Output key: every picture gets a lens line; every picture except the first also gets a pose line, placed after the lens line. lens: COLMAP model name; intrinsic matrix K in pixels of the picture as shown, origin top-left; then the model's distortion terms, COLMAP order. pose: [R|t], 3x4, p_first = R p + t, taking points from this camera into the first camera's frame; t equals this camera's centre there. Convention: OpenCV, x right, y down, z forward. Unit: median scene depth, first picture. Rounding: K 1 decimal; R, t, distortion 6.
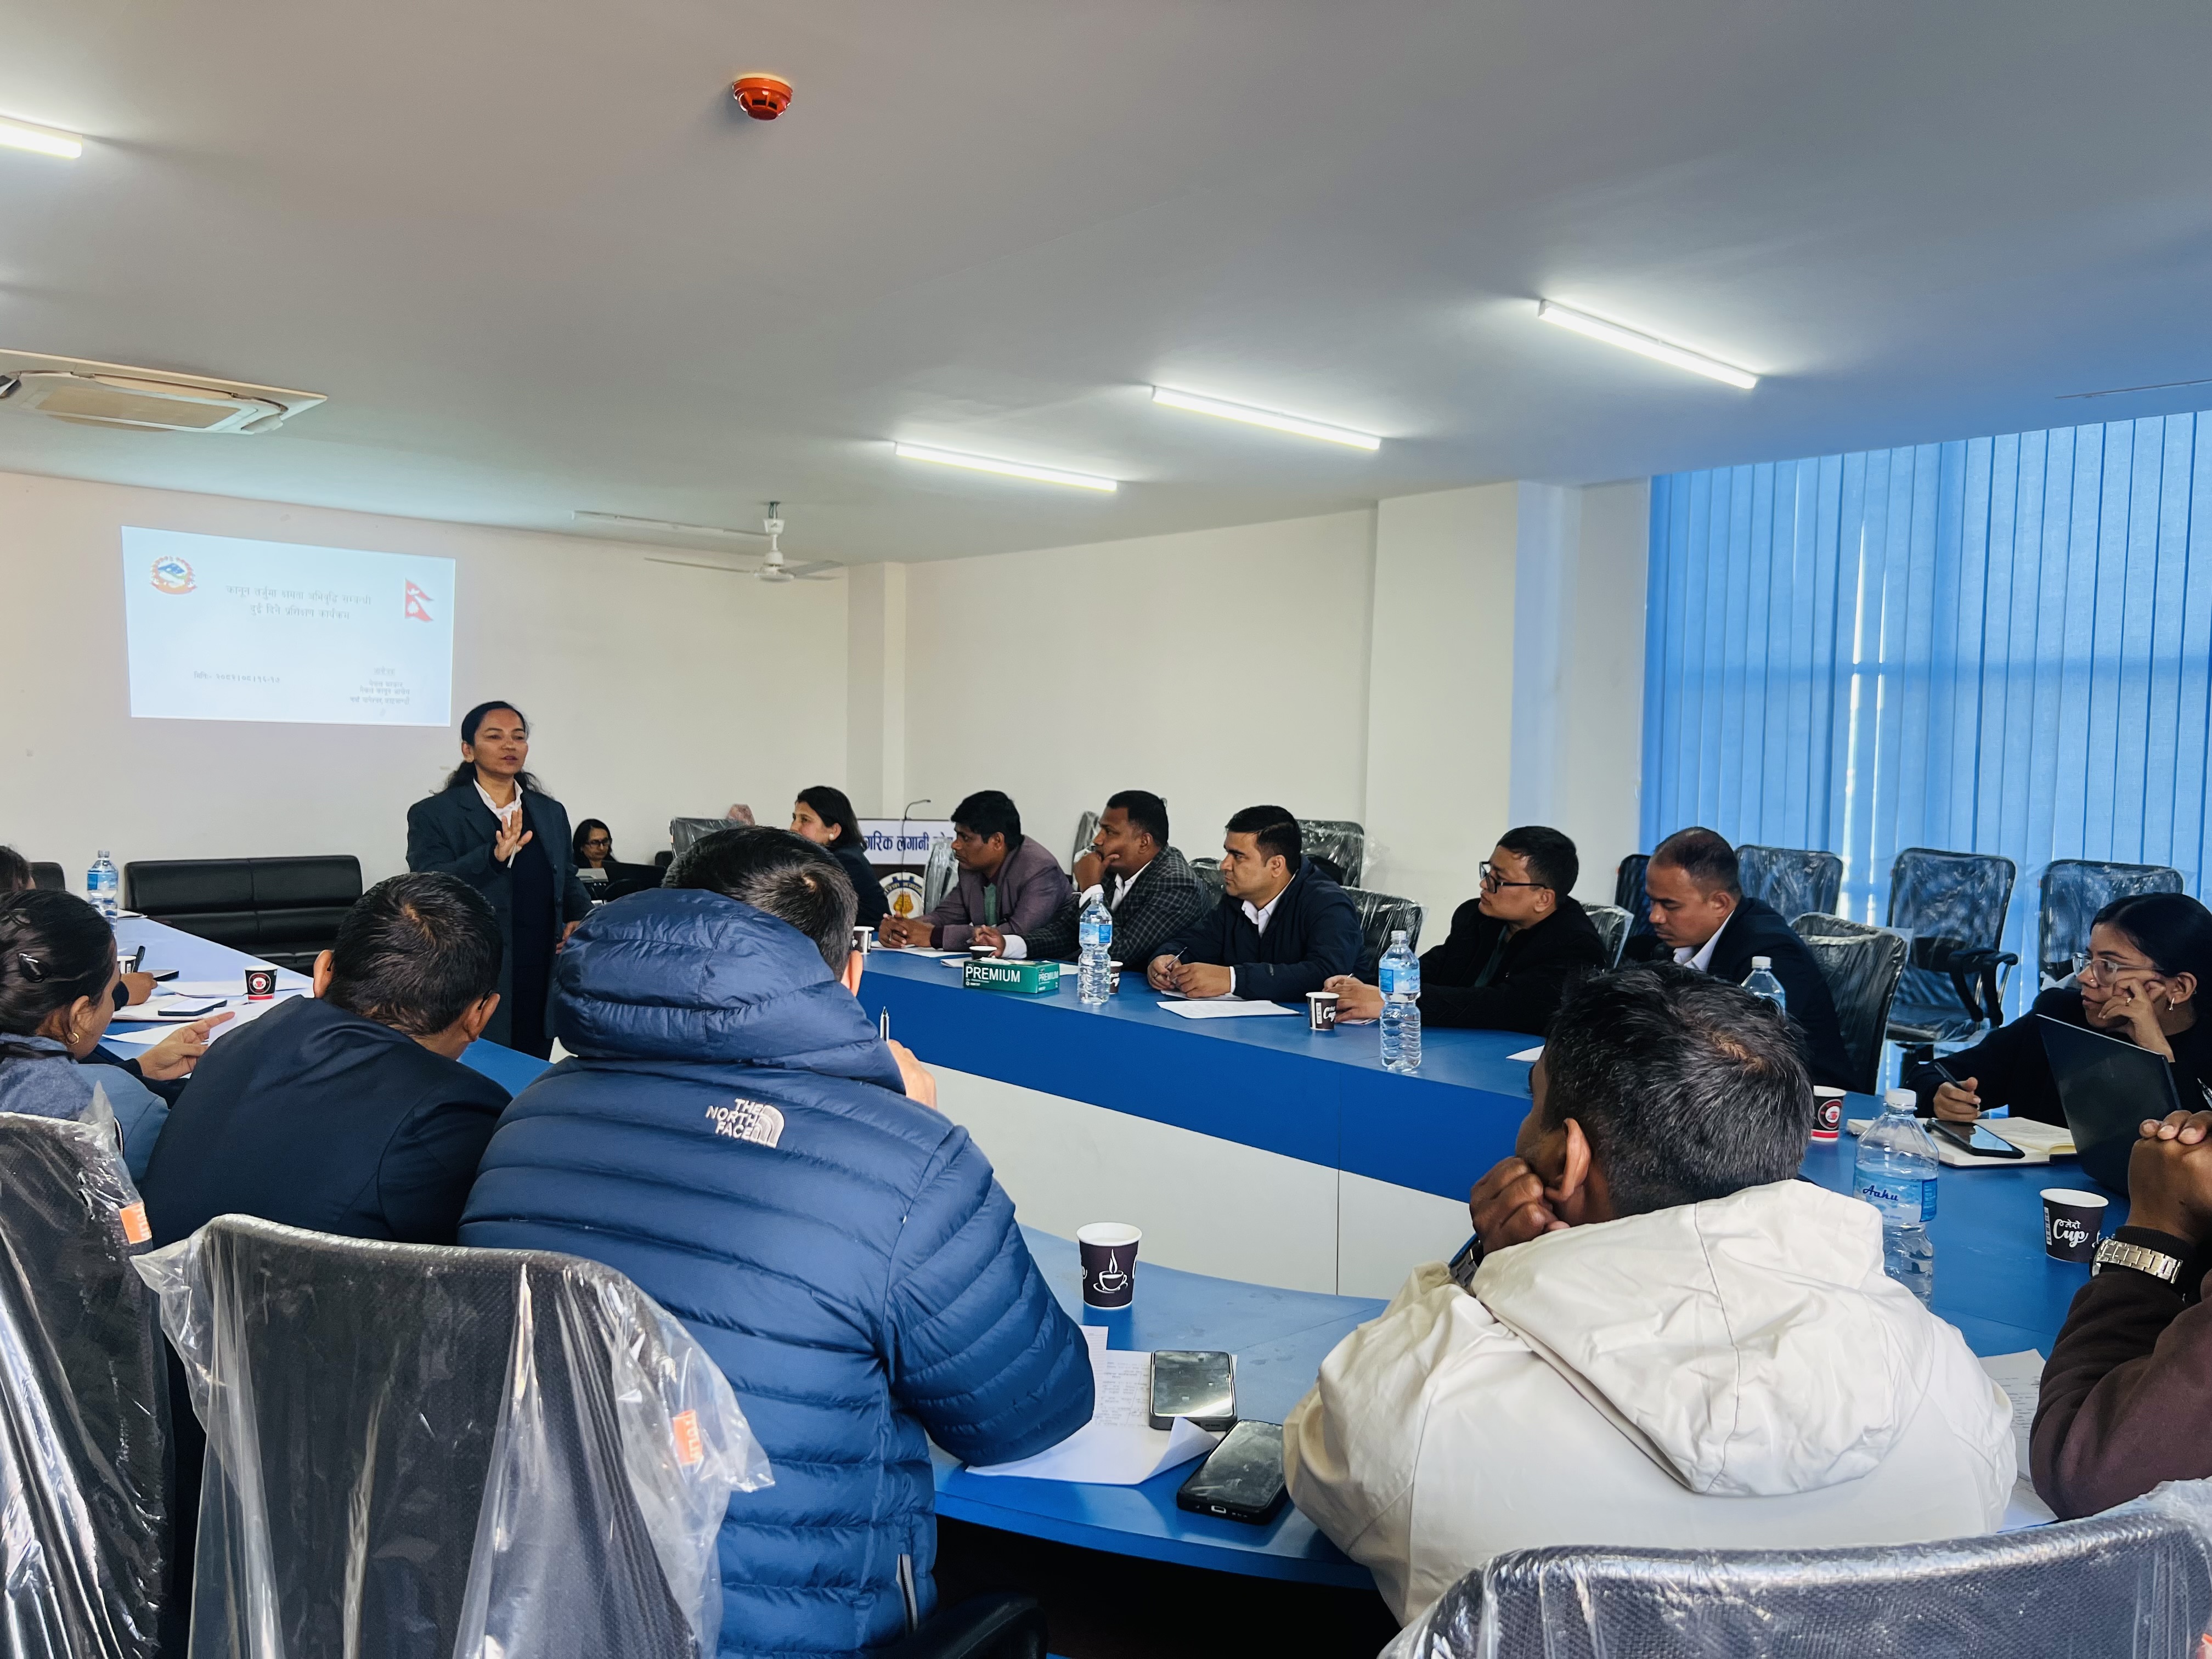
lens RADIAL K [[1649.5, 0, 1106.0], [0, 1649.5, 829.5], [0, 0, 1]] dist [0.043977, -0.045176]
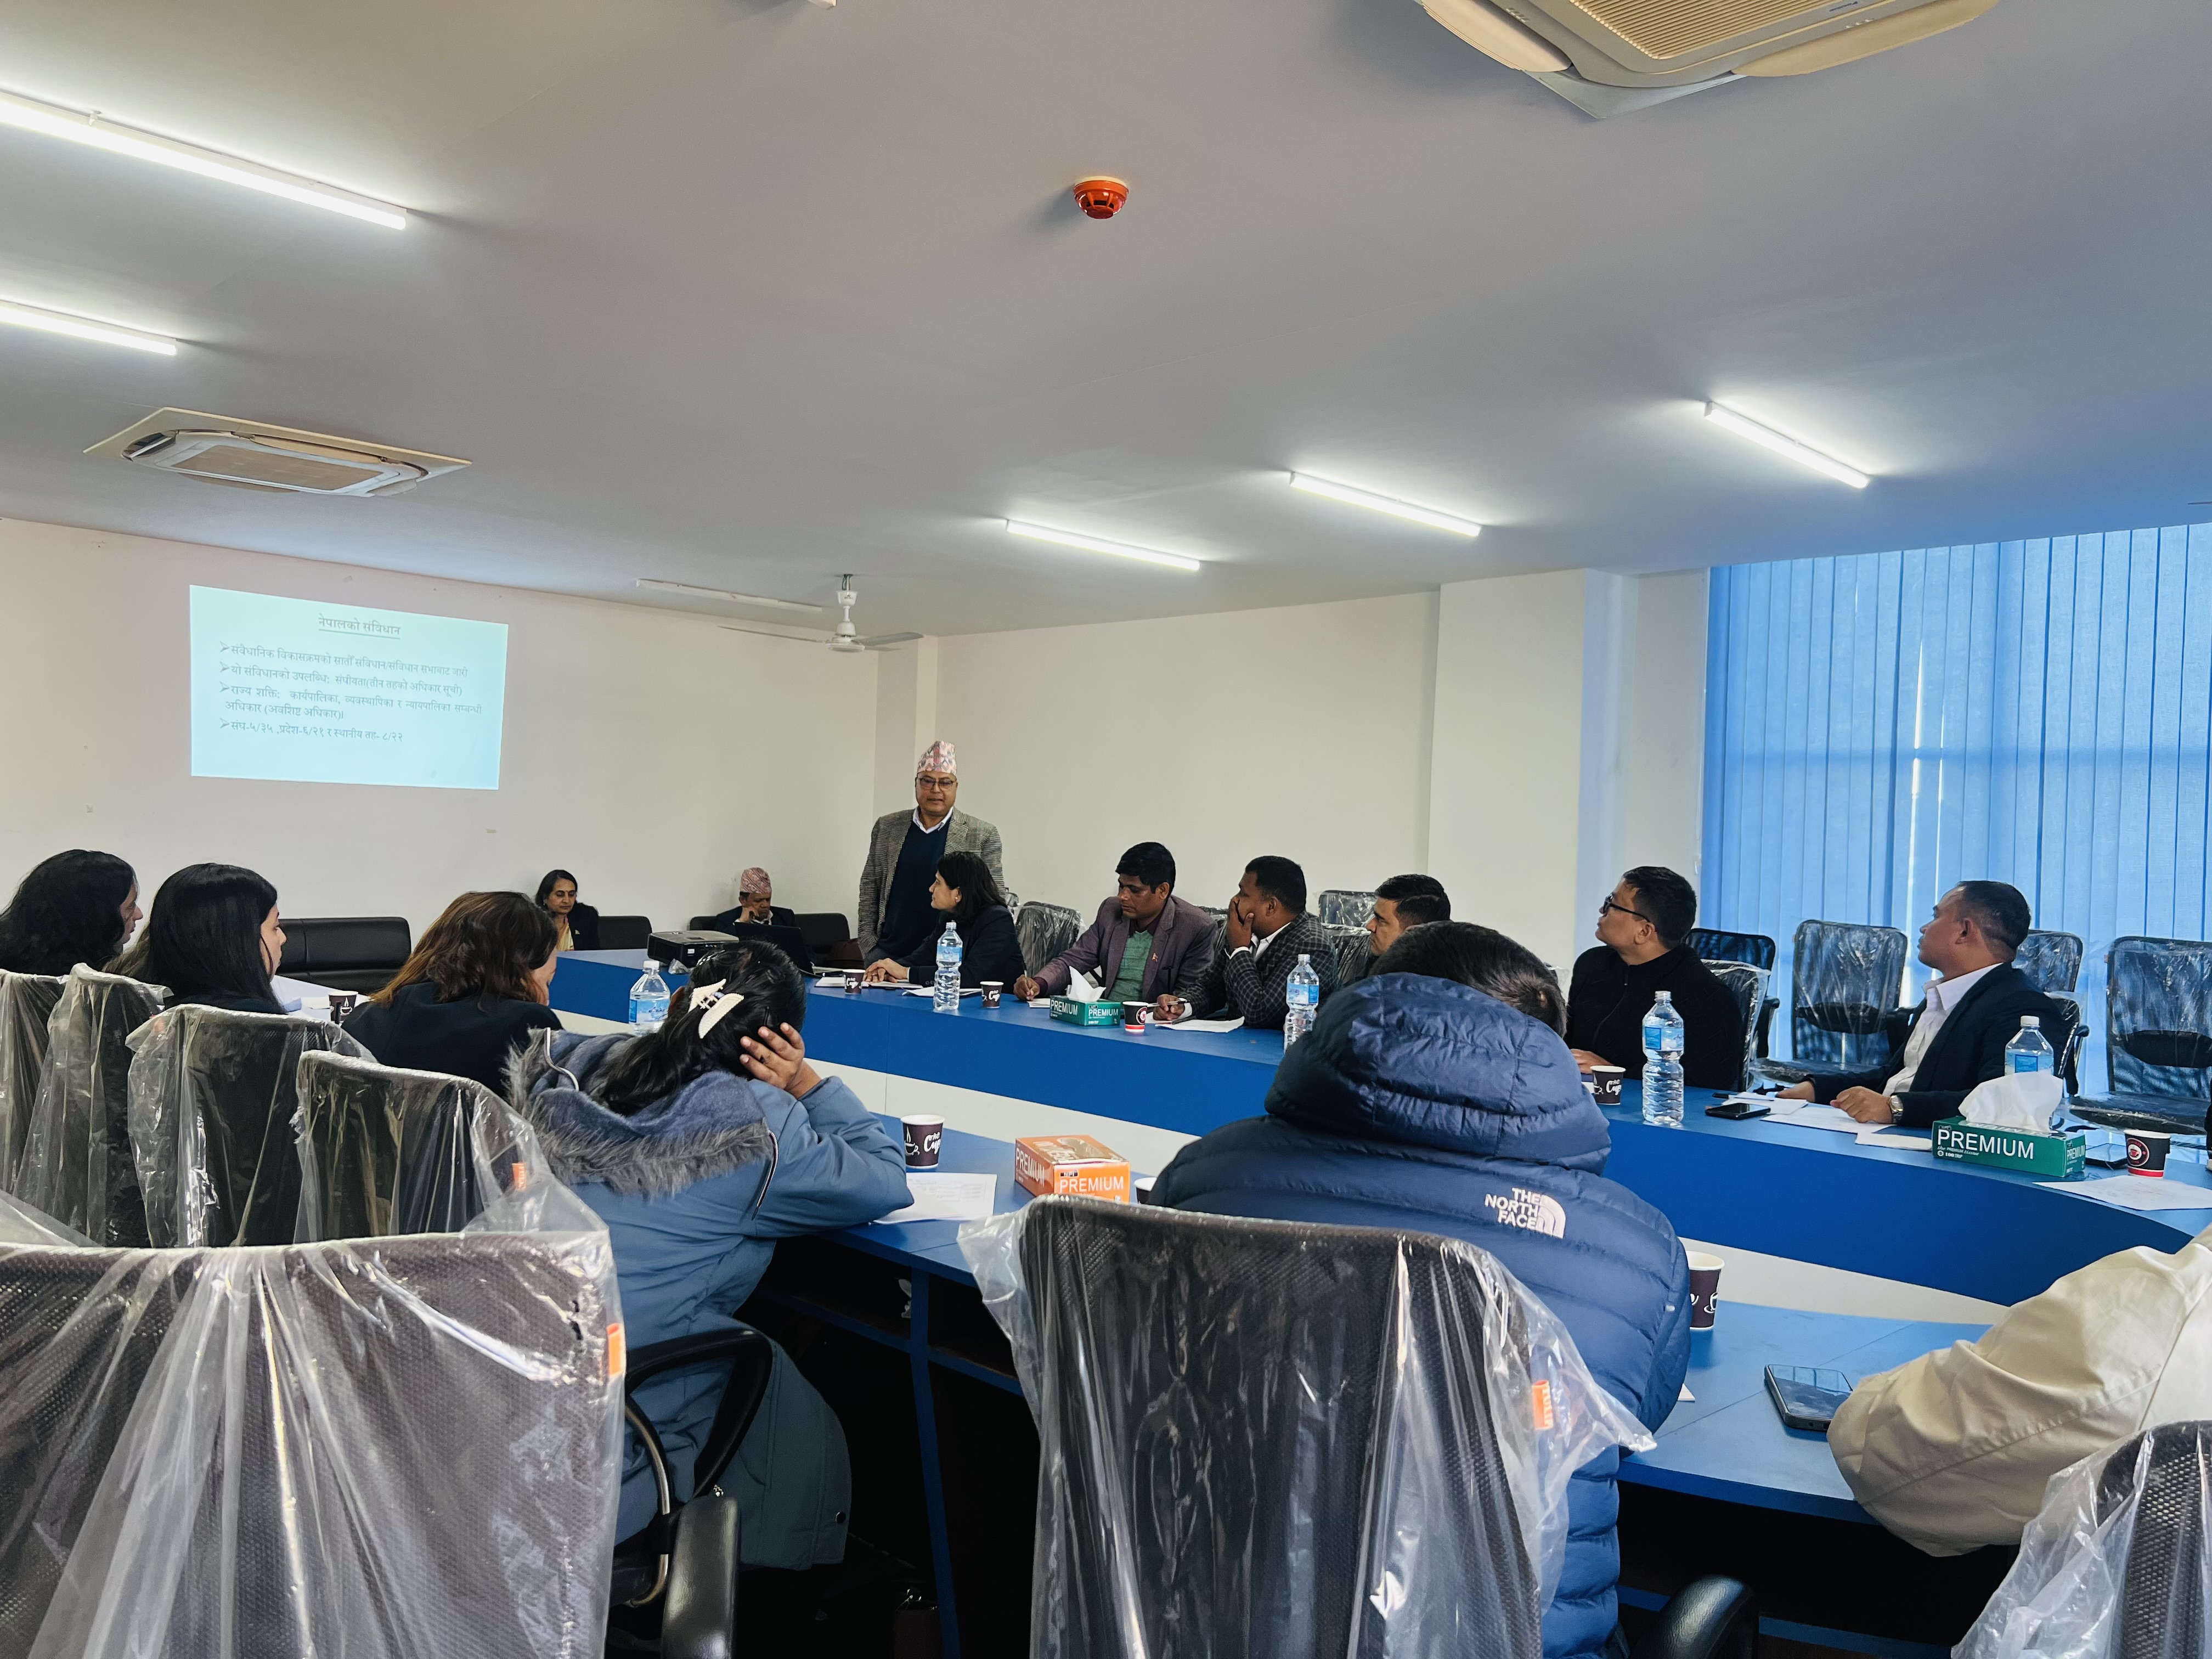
lens RADIAL K [[1649.5, 0, 1106.0], [0, 1649.5, 829.5], [0, 0, 1]] dist [0.043977, -0.045176]
pose [[0.998696, 0.014094, 0.049066, -0.119430], [-0.011741, 0.998782, -0.047918, 0.008149], [-0.049682, 0.047280, 0.997645, -0.022222]]
